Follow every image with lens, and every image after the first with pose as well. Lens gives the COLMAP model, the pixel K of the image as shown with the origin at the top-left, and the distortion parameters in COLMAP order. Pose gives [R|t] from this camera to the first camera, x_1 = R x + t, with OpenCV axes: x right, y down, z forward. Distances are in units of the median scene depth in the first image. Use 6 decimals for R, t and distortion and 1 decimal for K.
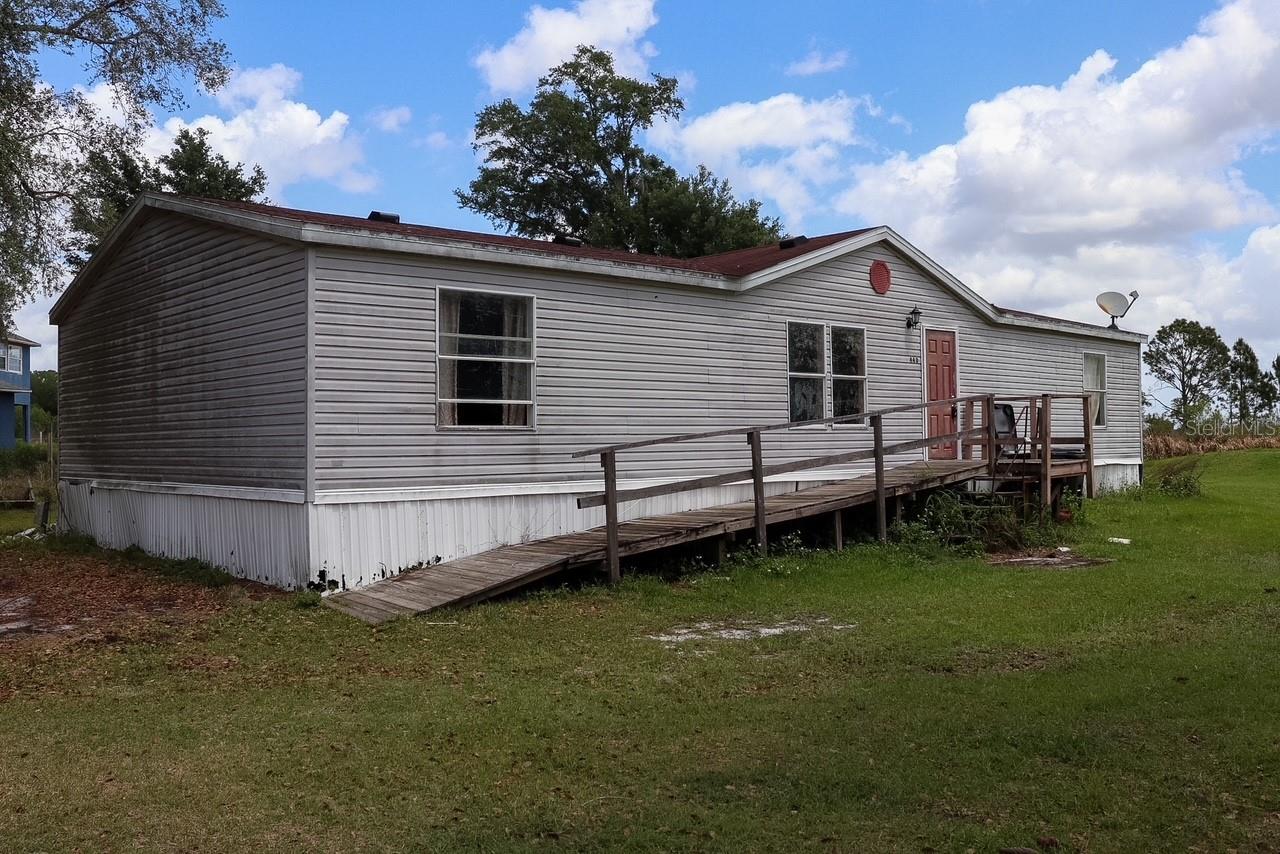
lens RADIAL K [[1187.5, 0, 640.1], [0, 1187.5, 426.6], [0, 0, 1]] dist [-0.169469, 0.003630]
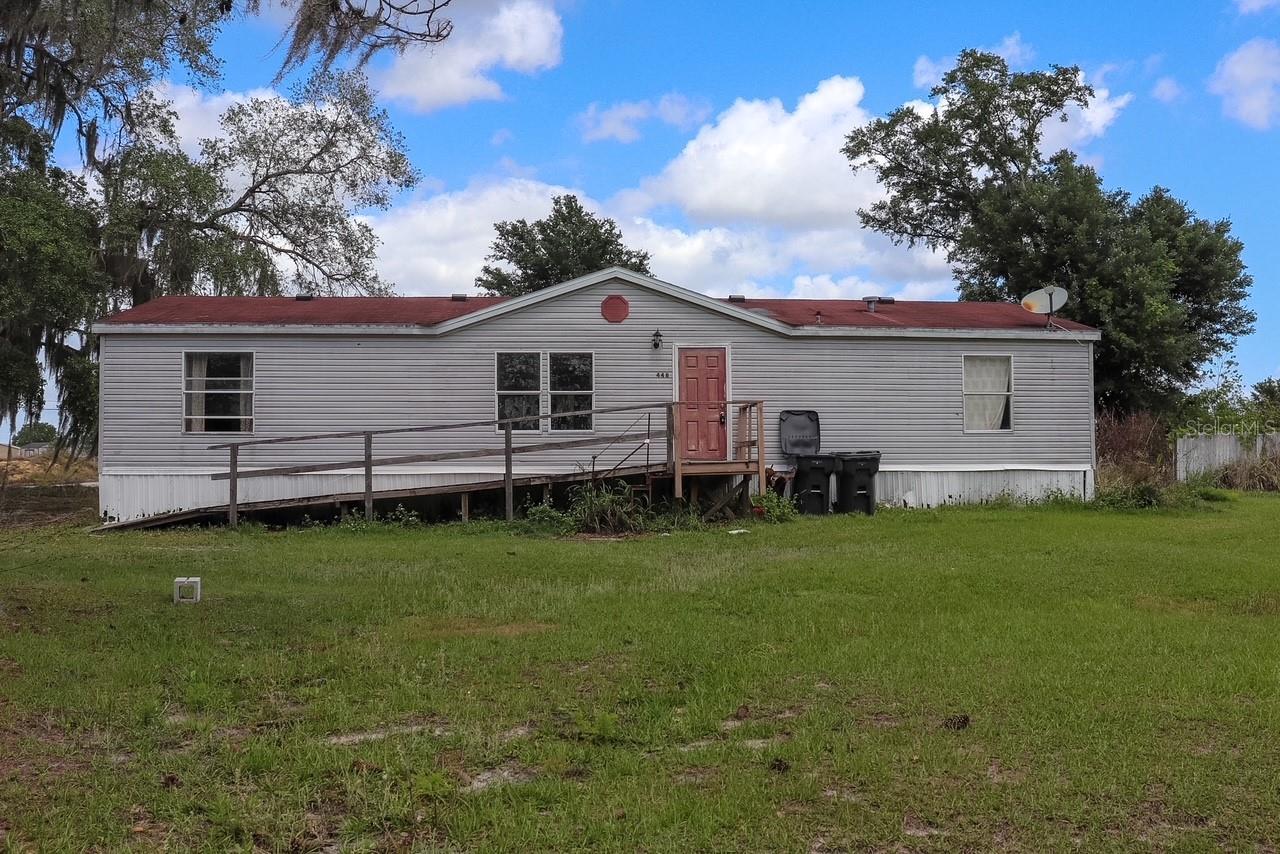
lens RADIAL K [[1271.7, 0, 641.8], [0, 1271.7, 431.2], [0, 0, 1]] dist [-0.062133, 0.015445]
pose [[0.763257, -0.005135, -0.646075, 1.162349], [0.001026, 0.999977, -0.006737, 0.008546], [0.646095, 0.004479, 0.763244, 0.023601]]
